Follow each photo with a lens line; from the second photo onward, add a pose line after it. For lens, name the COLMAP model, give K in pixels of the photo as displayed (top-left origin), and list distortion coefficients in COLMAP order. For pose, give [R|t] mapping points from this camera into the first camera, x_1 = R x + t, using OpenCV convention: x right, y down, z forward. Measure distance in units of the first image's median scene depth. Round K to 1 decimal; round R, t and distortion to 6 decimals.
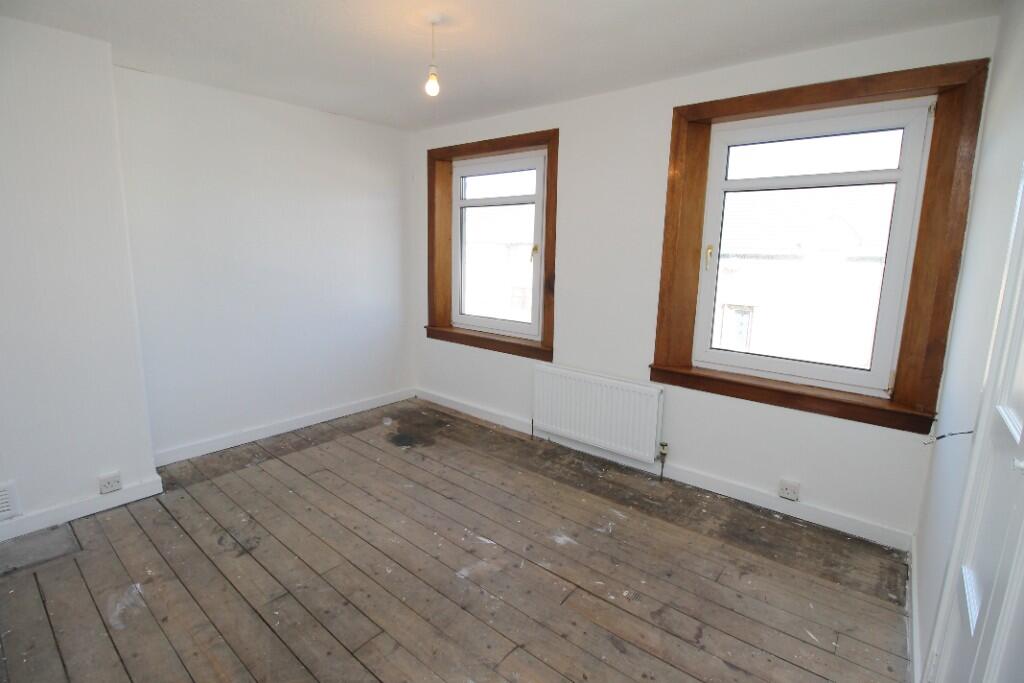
lens RADIAL K [[478.2, 0, 511.7], [0, 478.2, 330.4], [0, 0, 1]] dist [0.001798, -0.012482]
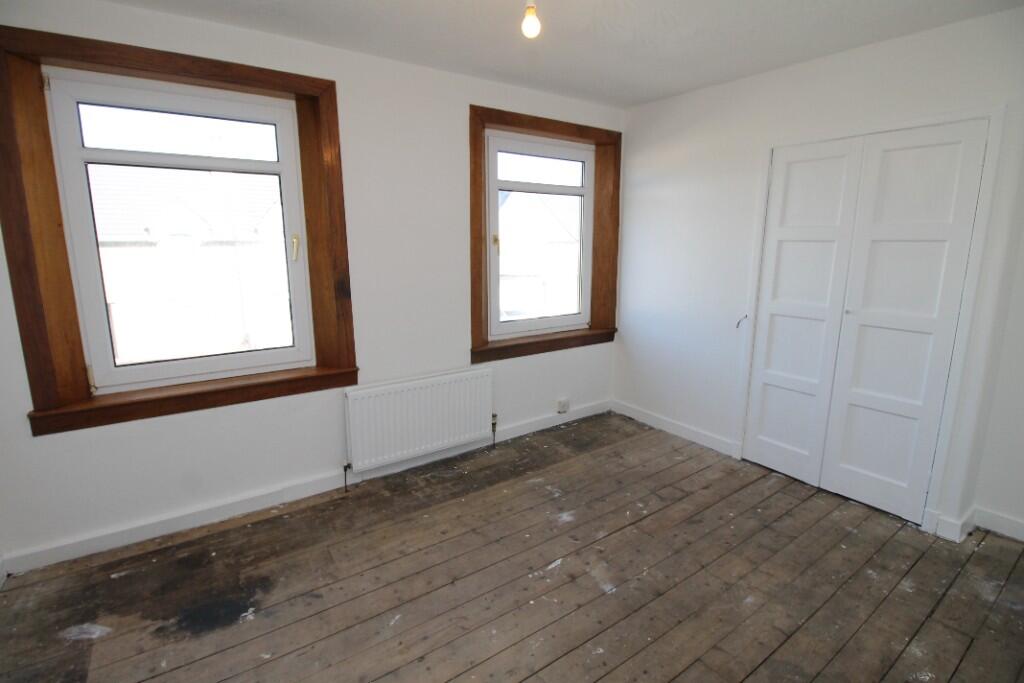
lens RADIAL K [[478.2, 0, 511.7], [0, 478.2, 330.4], [0, 0, 1]] dist [0.001798, -0.012482]
pose [[0.276272, -0.195872, 0.940908, -0.744066], [0.165325, 0.974104, 0.154239, -0.129760], [-0.946753, 0.112943, 0.301500, 0.663513]]
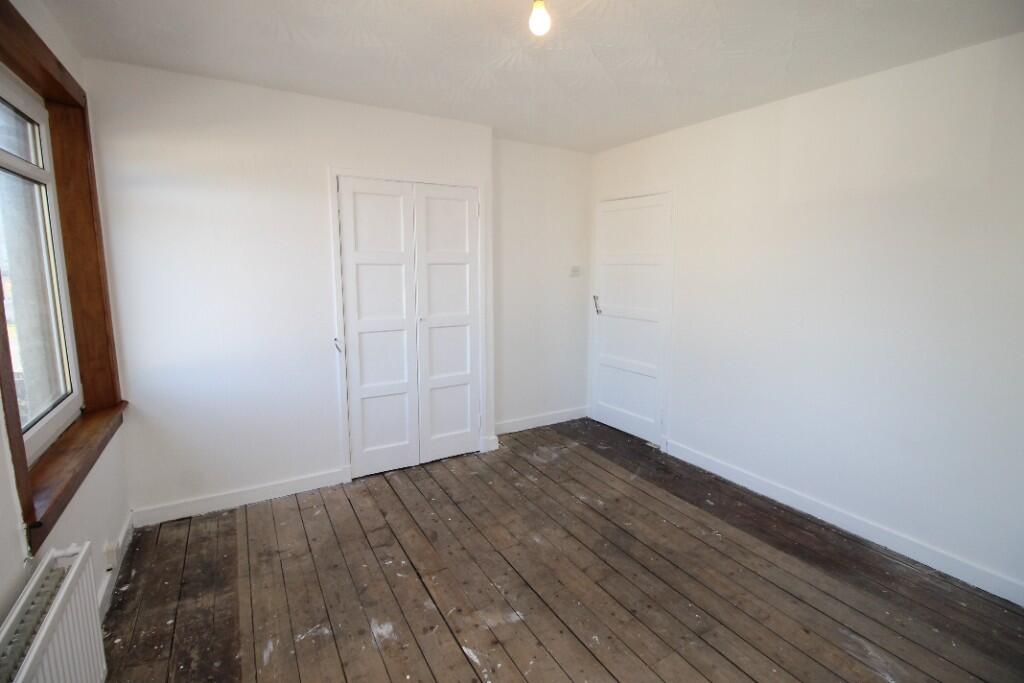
lens RADIAL K [[478.2, 0, 511.7], [0, 478.2, 330.4], [0, 0, 1]] dist [0.001798, -0.012482]
pose [[-0.935974, -0.073197, 0.344377, -0.294568], [0.036471, 0.952729, 0.301625, -0.239046], [-0.350176, 0.294873, -0.889059, 1.315964]]
